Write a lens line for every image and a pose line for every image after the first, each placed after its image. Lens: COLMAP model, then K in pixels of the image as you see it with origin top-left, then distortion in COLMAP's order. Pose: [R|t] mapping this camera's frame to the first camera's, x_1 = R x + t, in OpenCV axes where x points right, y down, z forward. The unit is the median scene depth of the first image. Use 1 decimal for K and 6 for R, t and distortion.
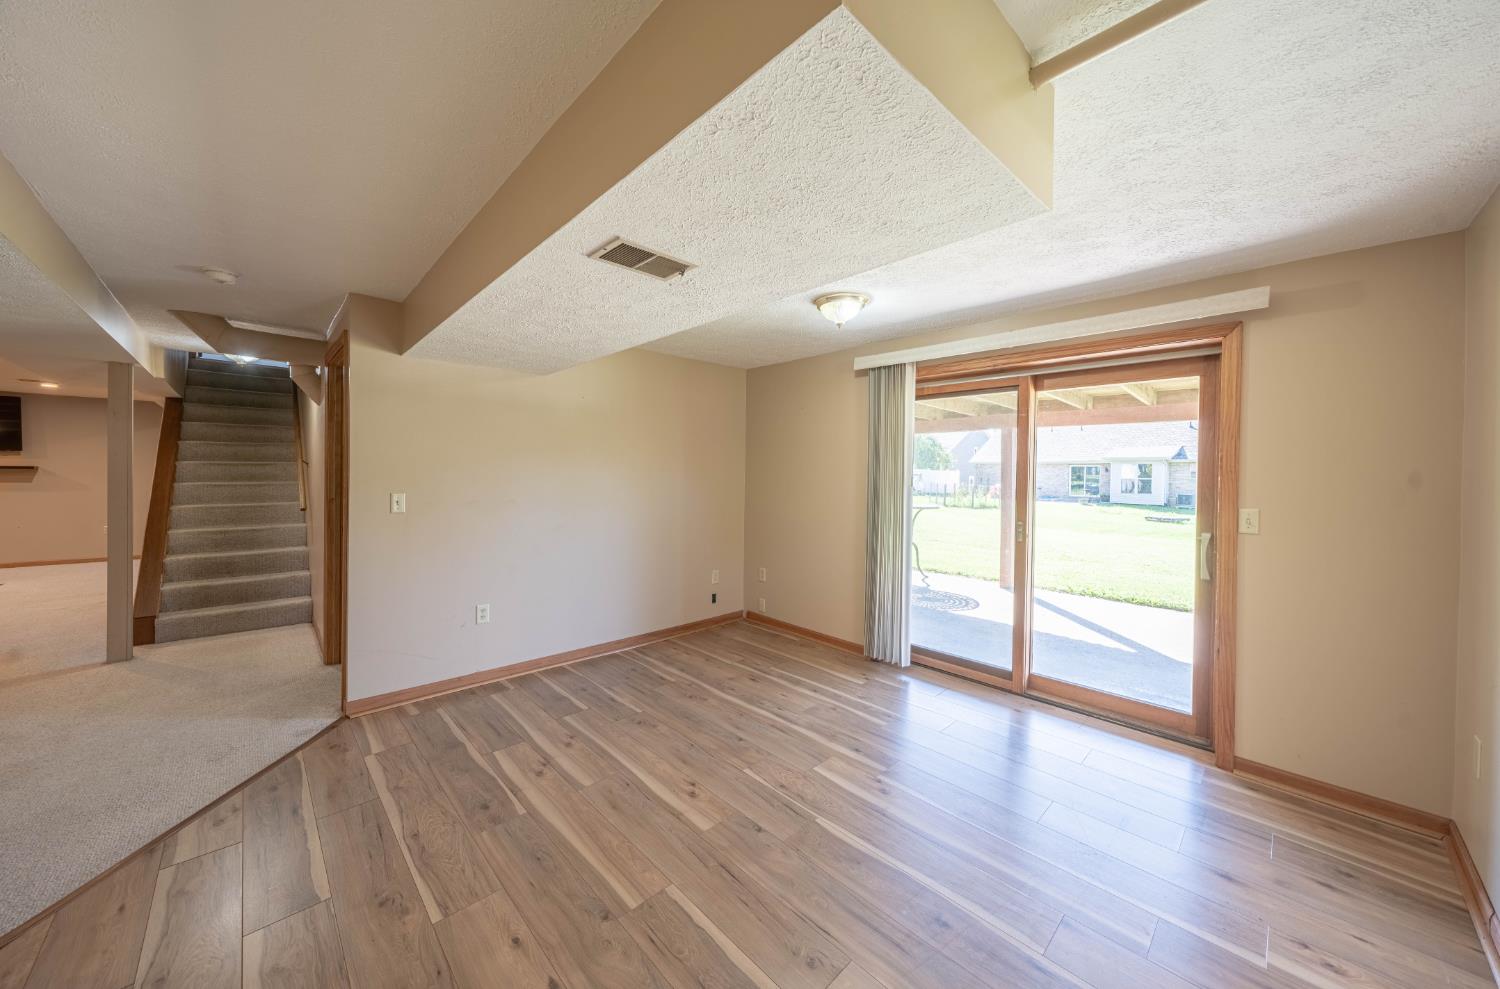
lens RADIAL K [[520.3, 0, 746.5], [0, 520.3, 485.6], [0, 0, 1]] dist [-0.001885, -0.000046]
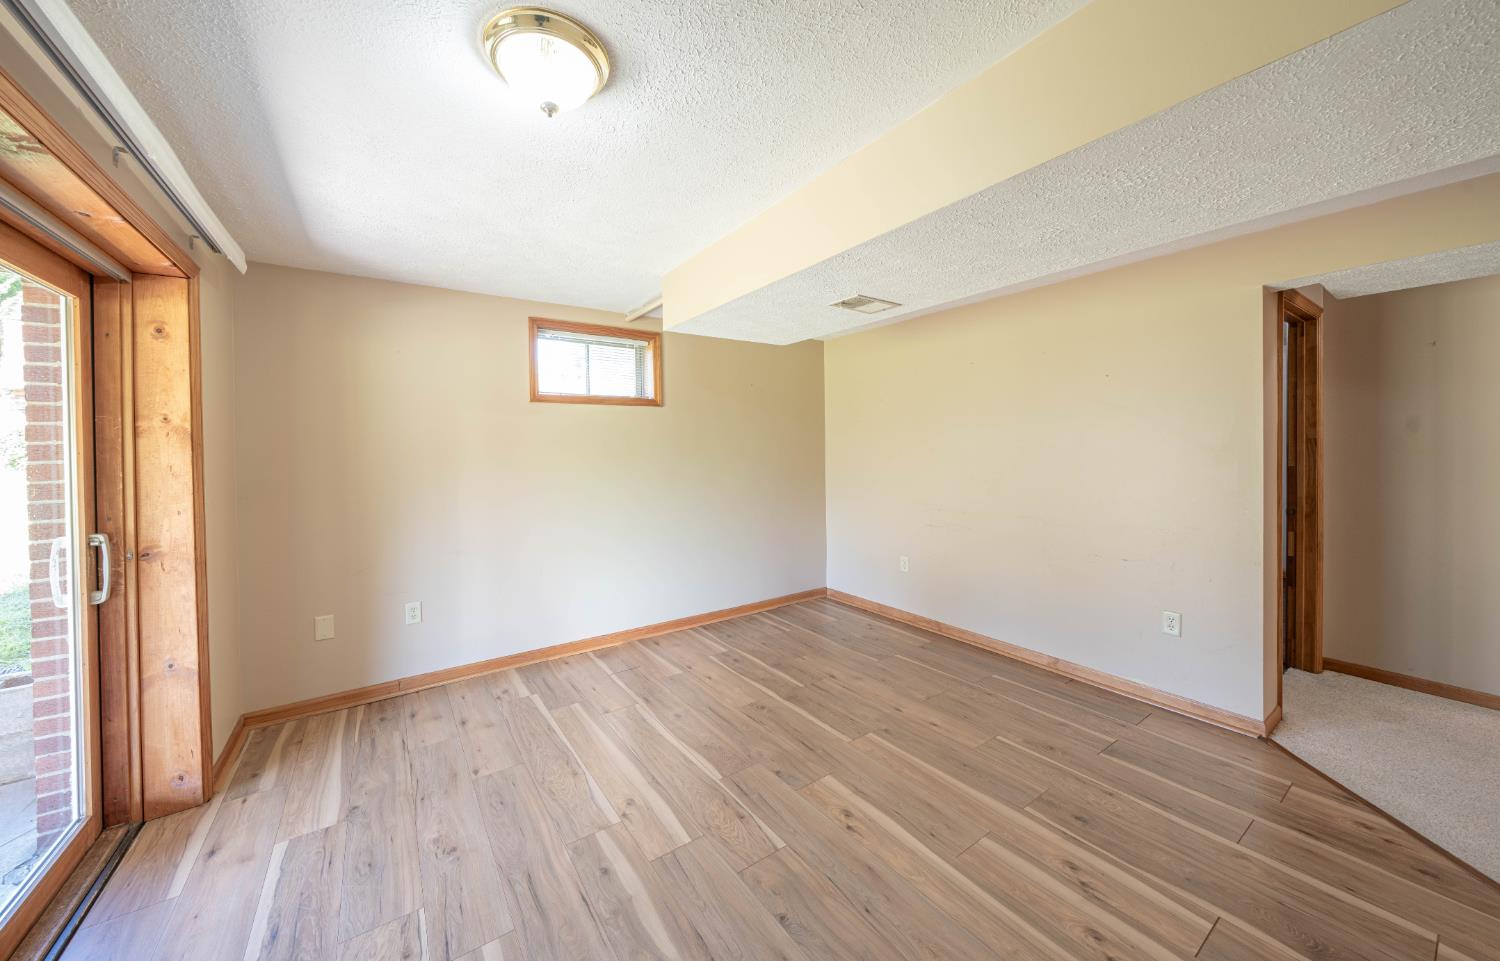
lens RADIAL K [[530.9, 0, 752.0], [0, 530.9, 450.5], [0, 0, 1]] dist [-0.001477, -0.000056]
pose [[-0.989293, -0.000622, 0.145941, -0.059370], [0.003230, 0.999653, 0.026158, -0.030207], [-0.145907, 0.026350, -0.988947, 1.491242]]
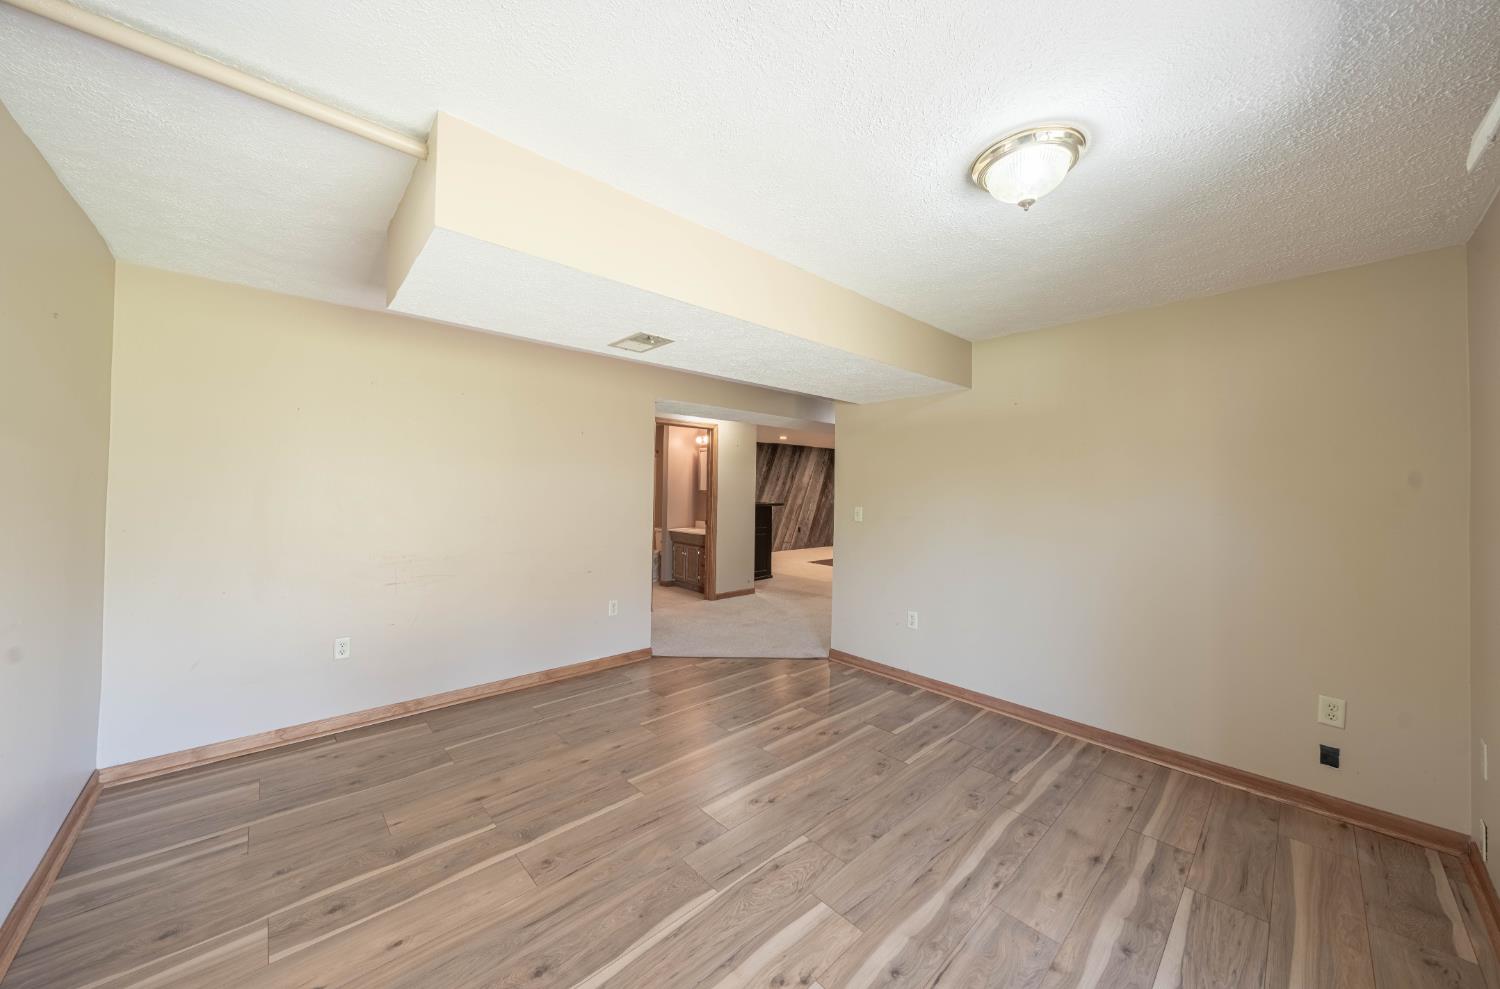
lens RADIAL K [[520.3, 0, 718.4], [0, 520.3, 491.4], [0, 0, 1]] dist [-0.001885, -0.000046]
pose [[-0.038594, -0.006164, -0.999236, 0.730596], [-0.035485, 0.999359, -0.004794, -0.006231], [0.998625, 0.035272, -0.038788, 0.749103]]
